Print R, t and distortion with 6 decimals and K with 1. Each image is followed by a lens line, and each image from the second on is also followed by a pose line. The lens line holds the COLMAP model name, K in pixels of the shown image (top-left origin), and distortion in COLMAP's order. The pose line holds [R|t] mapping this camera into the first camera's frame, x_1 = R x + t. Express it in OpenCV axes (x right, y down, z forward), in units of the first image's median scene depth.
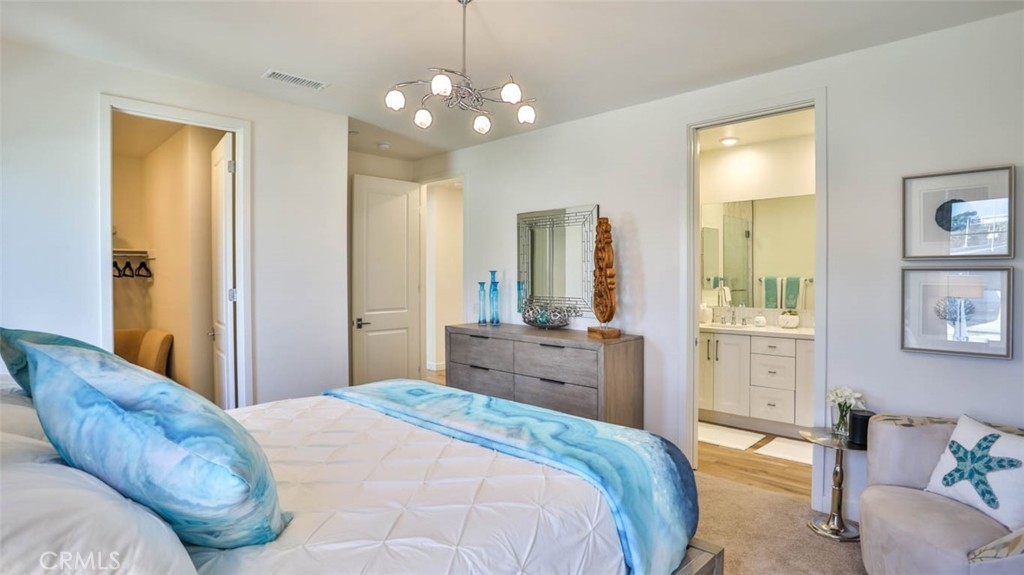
lens RADIAL K [[529.1, 0, 511.5], [0, 529.1, 282.0], [0, 0, 1]] dist [-0.071184, 0.027634]
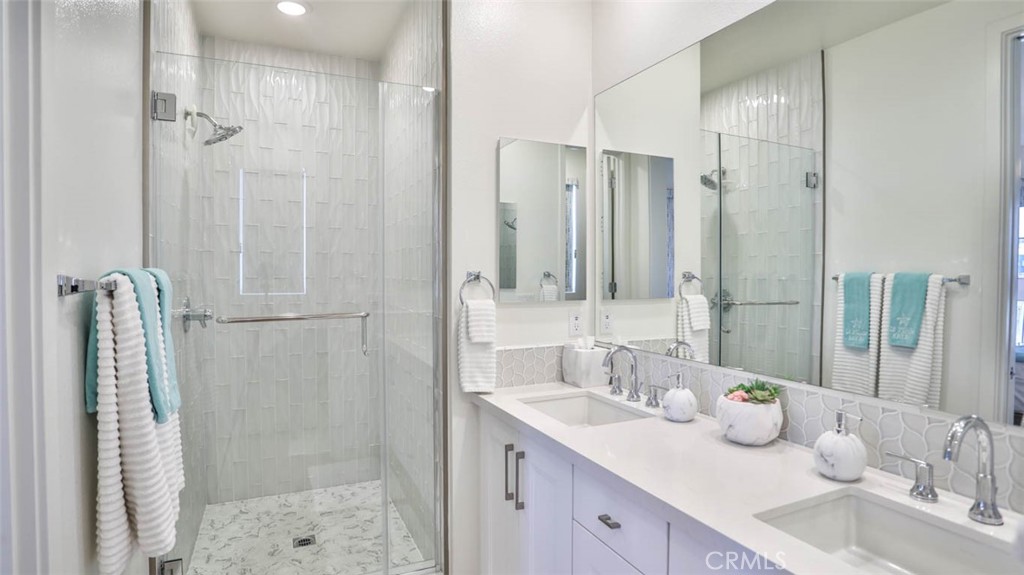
lens RADIAL K [[529.1, 0, 511.5], [0, 529.1, 282.0], [0, 0, 1]] dist [-0.071184, 0.027634]
pose [[0.938072, 0.007541, -0.346357, 0.461737], [-0.006275, 0.999969, 0.004775, -0.002515], [0.346382, -0.002306, 0.938091, 0.611908]]
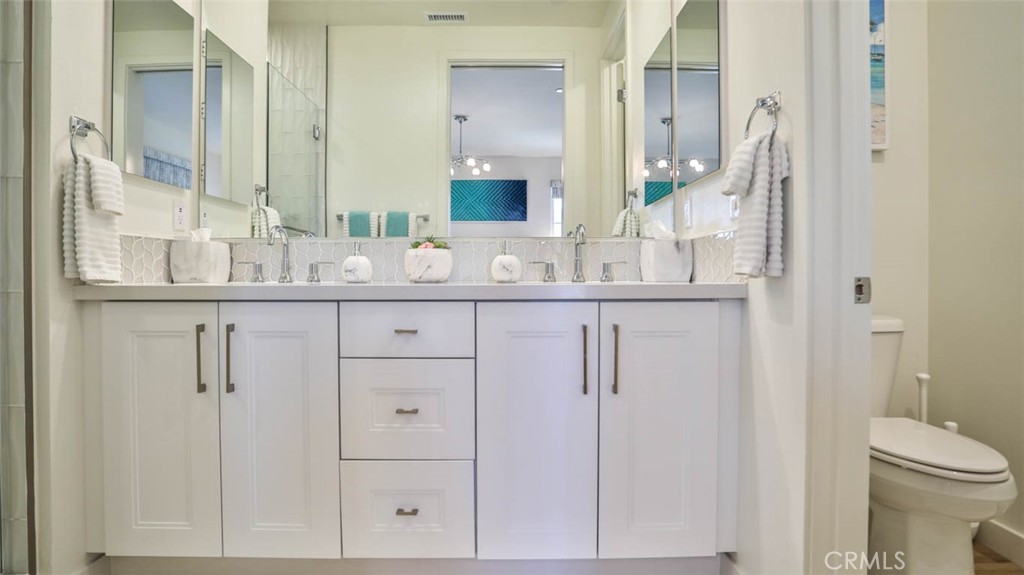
lens RADIAL K [[529.1, 0, 511.5], [0, 529.1, 282.0], [0, 0, 1]] dist [-0.071184, 0.027634]
pose [[0.702645, -0.006291, 0.711513, 0.269298], [0.008187, 0.999966, 0.000756, 0.080364], [-0.711494, 0.005294, 0.702672, 0.616683]]
